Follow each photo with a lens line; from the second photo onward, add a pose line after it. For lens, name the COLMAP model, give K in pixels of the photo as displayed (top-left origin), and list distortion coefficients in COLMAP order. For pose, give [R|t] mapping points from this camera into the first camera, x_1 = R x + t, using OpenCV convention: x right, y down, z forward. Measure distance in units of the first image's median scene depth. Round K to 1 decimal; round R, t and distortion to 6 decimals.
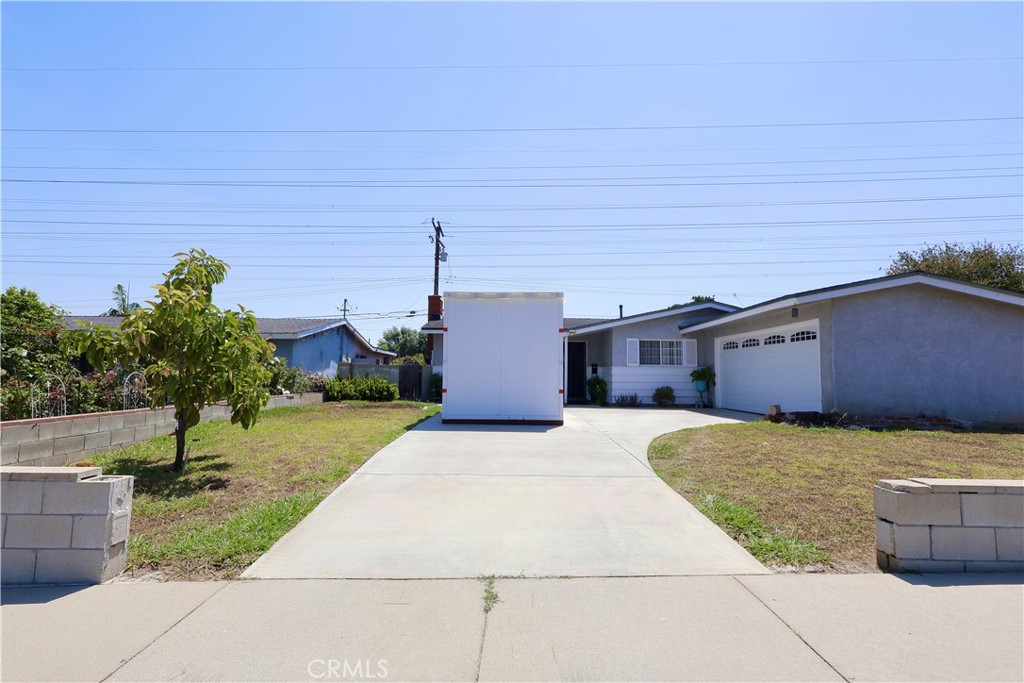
lens RADIAL K [[476.2, 0, 511.9], [0, 476.2, 344.3], [0, 0, 1]] dist [-0.001802, 0.000640]
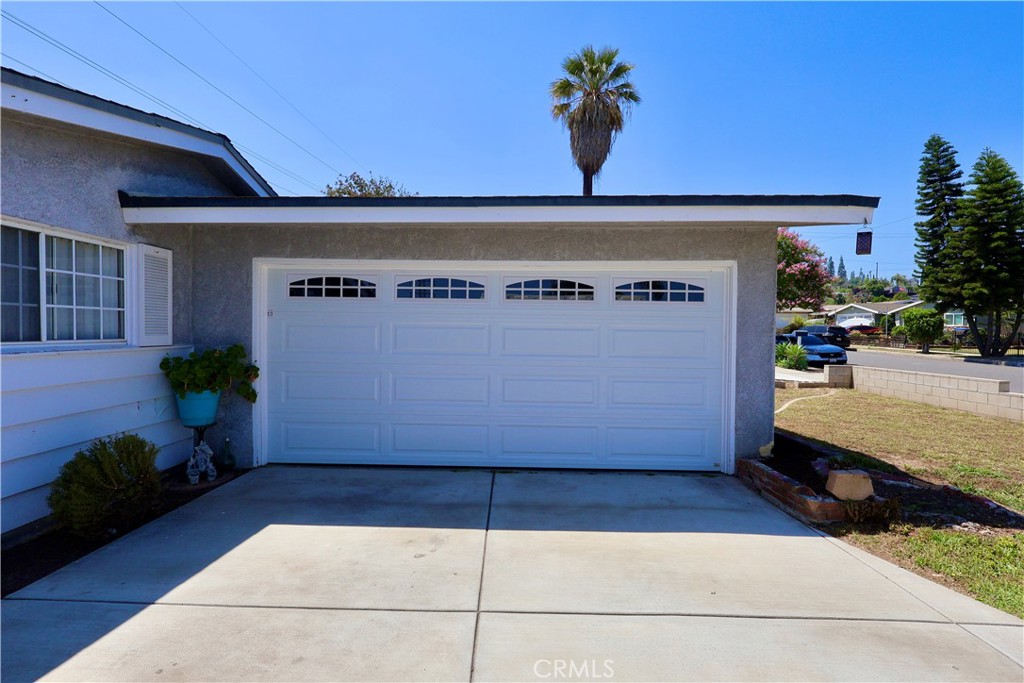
lens RADIAL K [[476.2, 0, 506.1], [0, 476.2, 337.0], [0, 0, 1]] dist [-0.001802, 0.000640]
pose [[0.042779, -0.023602, 0.998806, 0.098639], [-0.078961, 0.996514, 0.026930, 0.018006], [-0.995959, -0.080019, 0.040766, 0.773153]]
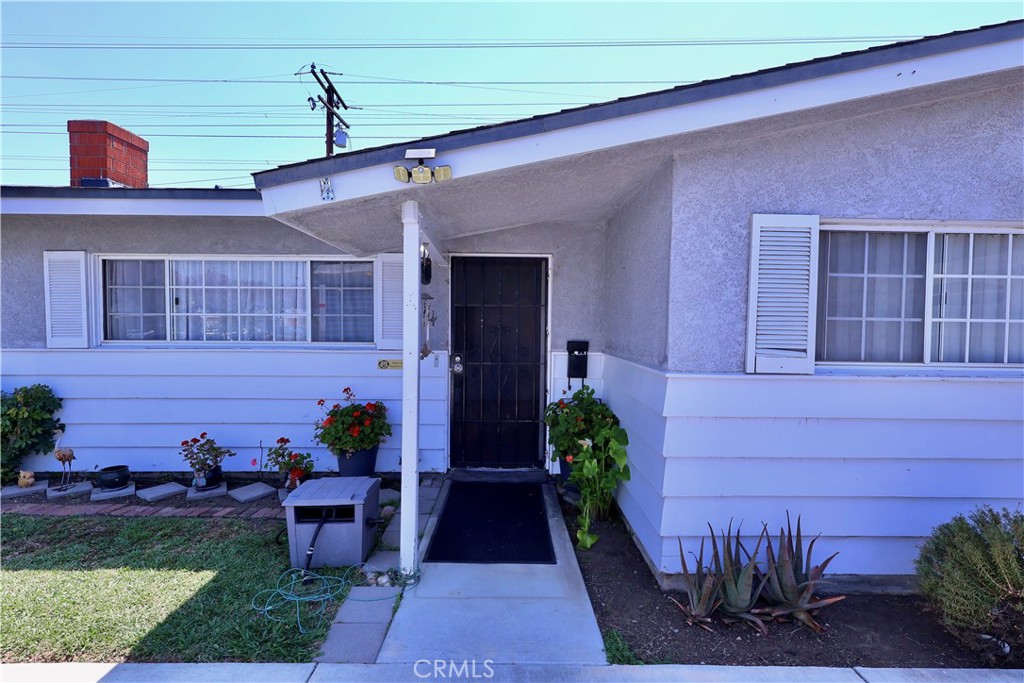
lens RADIAL K [[476.2, 0, 508.4], [0, 476.2, 342.8], [0, 0, 1]] dist [-0.001802, 0.000640]
pose [[0.999976, 0.003278, -0.006065, 0.150635], [-0.002636, 0.994670, 0.103071, 0.016687], [0.006371, -0.103053, 0.994655, 0.814059]]
